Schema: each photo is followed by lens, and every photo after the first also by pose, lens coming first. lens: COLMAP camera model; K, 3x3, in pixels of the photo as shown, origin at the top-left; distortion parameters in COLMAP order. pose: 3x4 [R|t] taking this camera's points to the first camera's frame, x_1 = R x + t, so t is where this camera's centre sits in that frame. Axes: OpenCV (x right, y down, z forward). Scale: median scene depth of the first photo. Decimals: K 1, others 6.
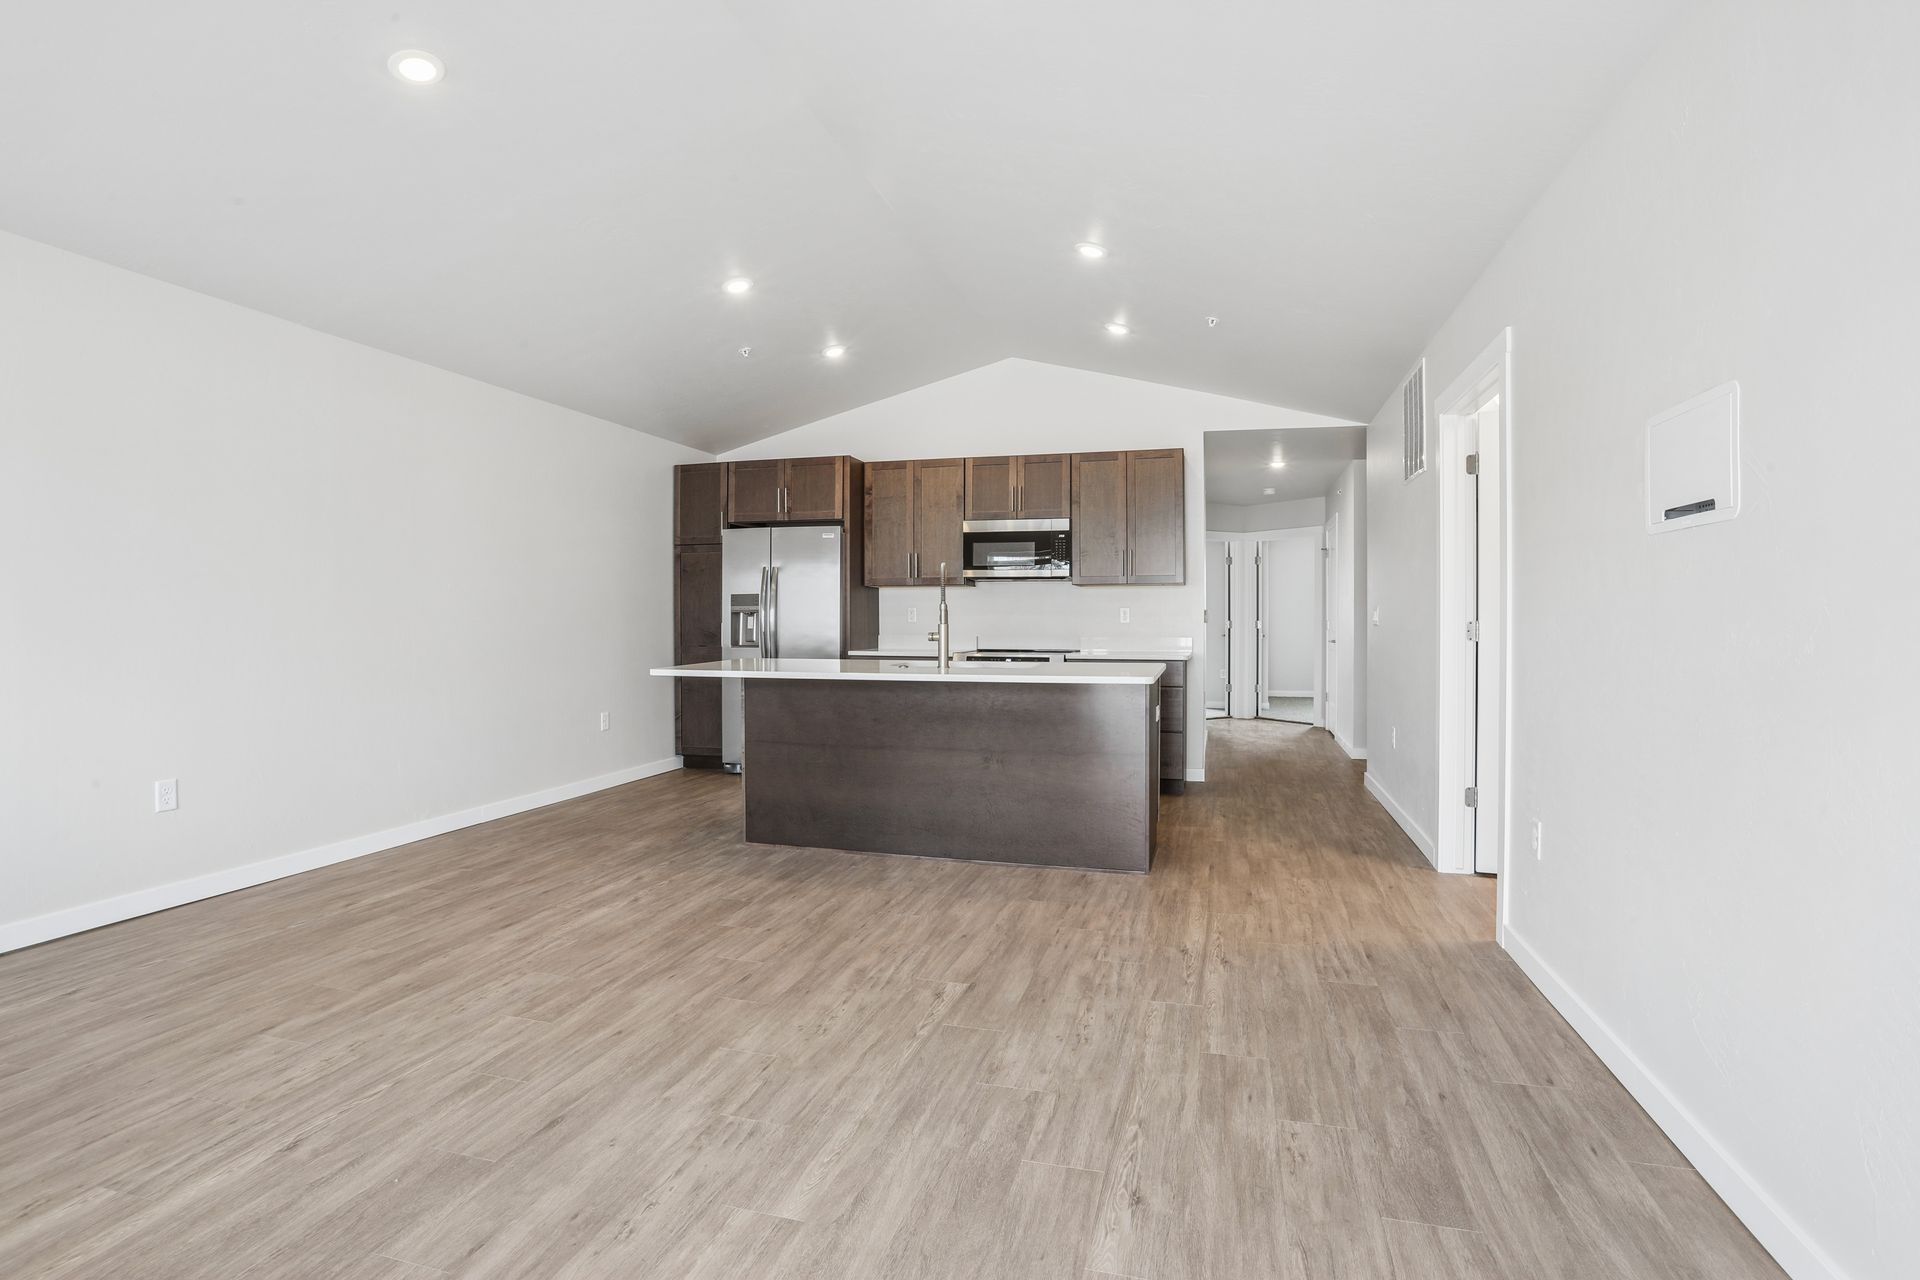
lens RADIAL K [[936.0, 0, 941.5], [0, 936.0, 625.5], [0, 0, 1]] dist [-0.068509, 0.025476]
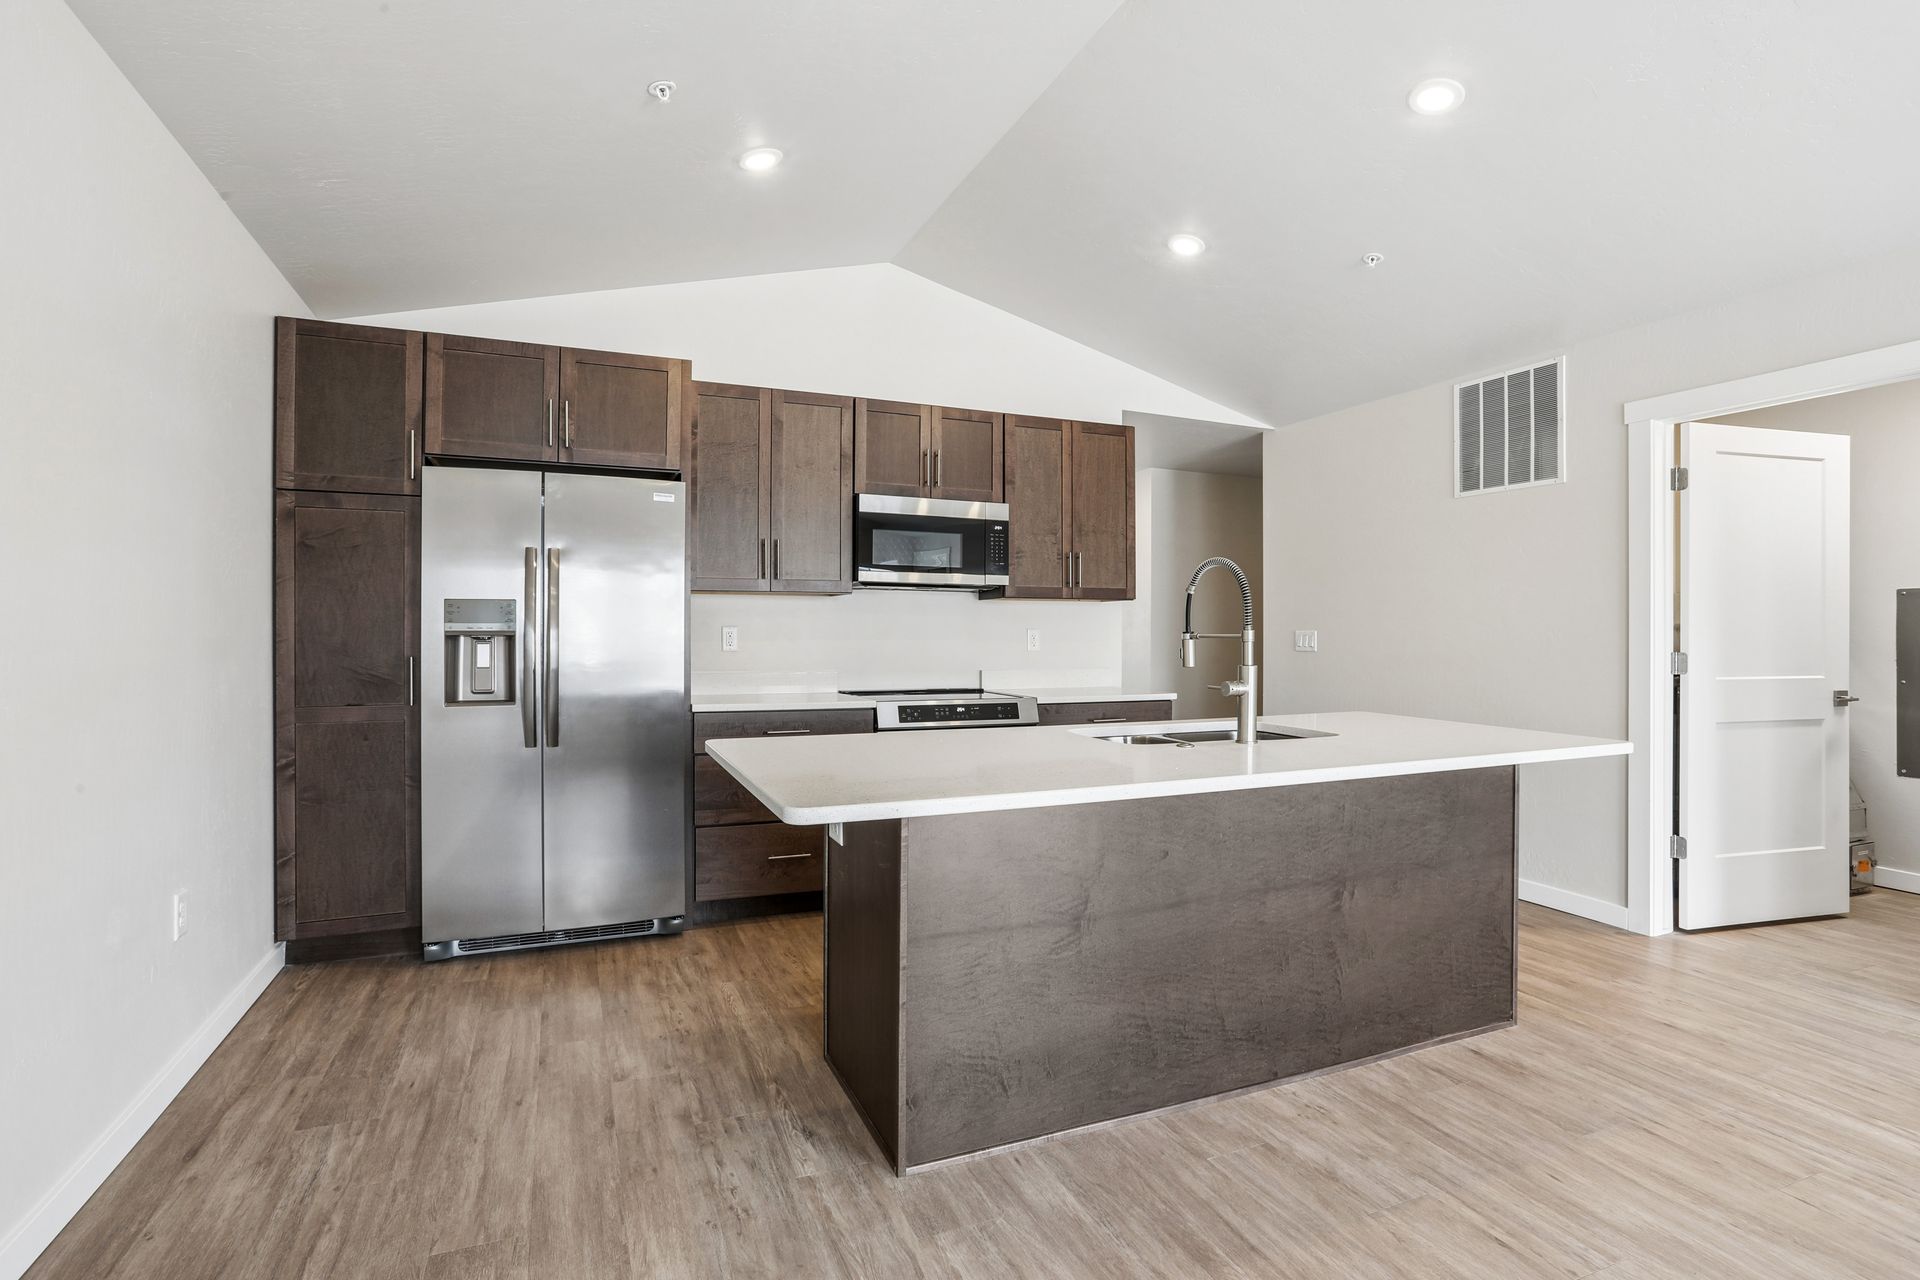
lens RADIAL K [[925.9, 0, 916.5], [0, 925.9, 633.6], [0, 0, 1]] dist [-0.024628, 0.011506]
pose [[0.774715, -0.001488, 0.632309, -0.349347], [0.003344, 0.999993, -0.001744, -0.013850], [-0.632302, 0.003465, 0.774715, 0.476921]]
